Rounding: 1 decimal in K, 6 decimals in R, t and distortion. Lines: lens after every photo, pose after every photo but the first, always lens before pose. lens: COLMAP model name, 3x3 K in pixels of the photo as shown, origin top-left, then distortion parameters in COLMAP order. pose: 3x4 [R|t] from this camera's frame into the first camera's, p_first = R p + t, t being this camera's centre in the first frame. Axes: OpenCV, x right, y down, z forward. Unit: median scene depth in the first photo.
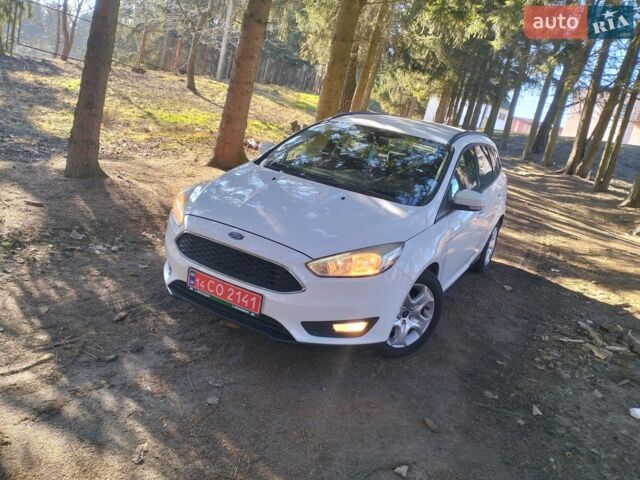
lens RADIAL K [[516.7, 0, 320.0], [0, 516.7, 240.0], [0, 0, 1]] dist [-0.011755, -0.014066]
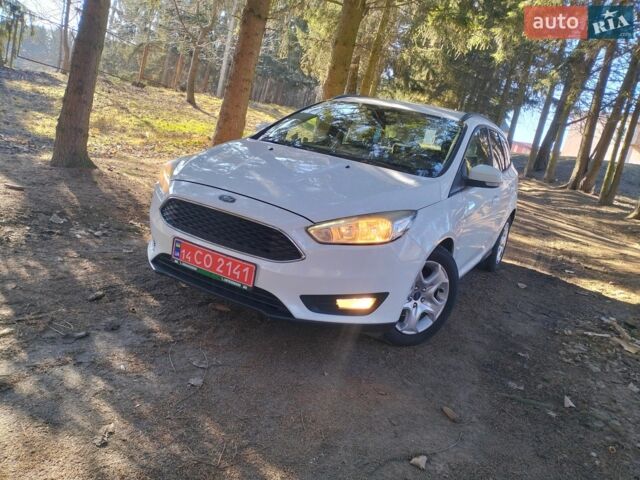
lens RADIAL K [[516.7, 0, 320.0], [0, 516.7, 240.0], [0, 0, 1]] dist [-0.011755, -0.014066]
pose [[0.999980, 0.006079, 0.001673, -0.003689], [-0.005994, 0.998878, -0.046979, 0.077984], [-0.001957, 0.046968, 0.998894, 0.090501]]
